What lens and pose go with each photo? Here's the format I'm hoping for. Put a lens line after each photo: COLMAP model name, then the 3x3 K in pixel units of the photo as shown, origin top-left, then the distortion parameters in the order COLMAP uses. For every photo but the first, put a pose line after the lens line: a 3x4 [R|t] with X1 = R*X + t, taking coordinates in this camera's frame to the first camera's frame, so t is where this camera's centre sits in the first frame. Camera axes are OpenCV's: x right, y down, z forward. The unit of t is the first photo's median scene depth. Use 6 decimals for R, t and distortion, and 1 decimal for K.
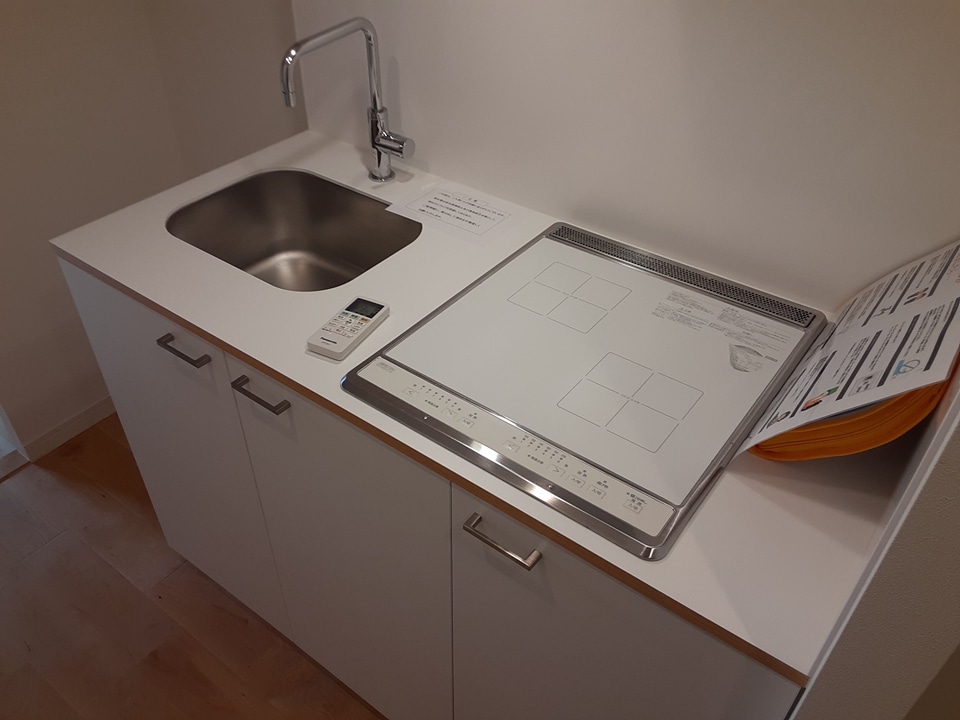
lens RADIAL K [[789.0, 0, 478.7], [0, 789.0, 359.5], [0, 0, 1]] dist [0.088449, -0.119198]
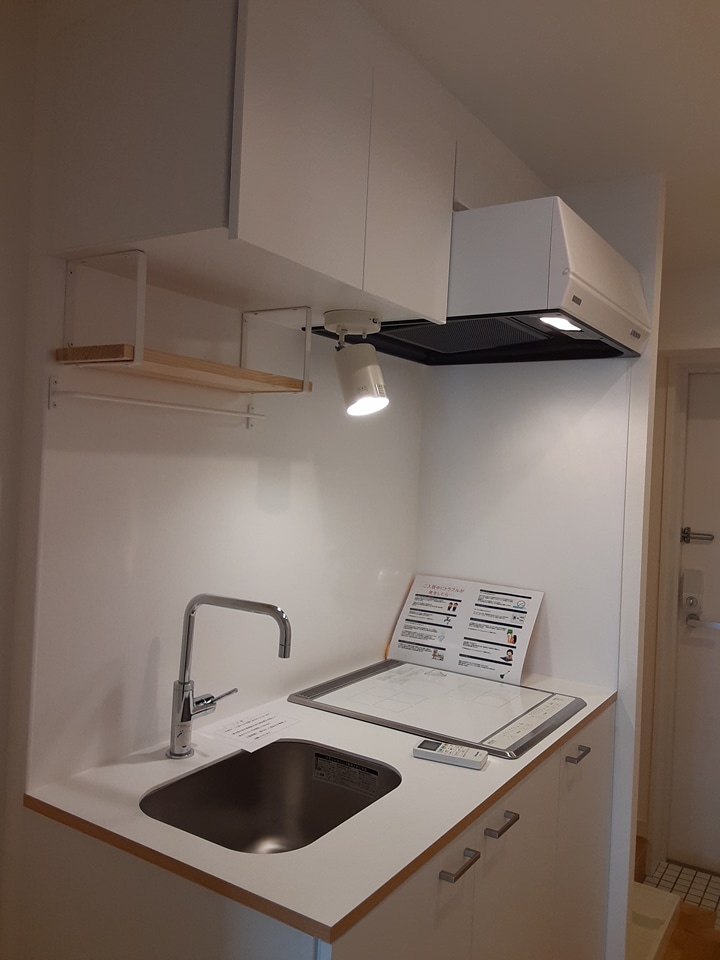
lens RADIAL K [[789.0, 0, 335.1], [0, 789.0, 472.9], [0, 0, 1]] dist [0.088449, -0.119198]
pose [[-0.054263, -0.020026, 0.998326, -1.167906], [0.590601, 0.805519, 0.048260, -0.473485], [-0.805137, 0.592231, -0.031883, 0.736013]]
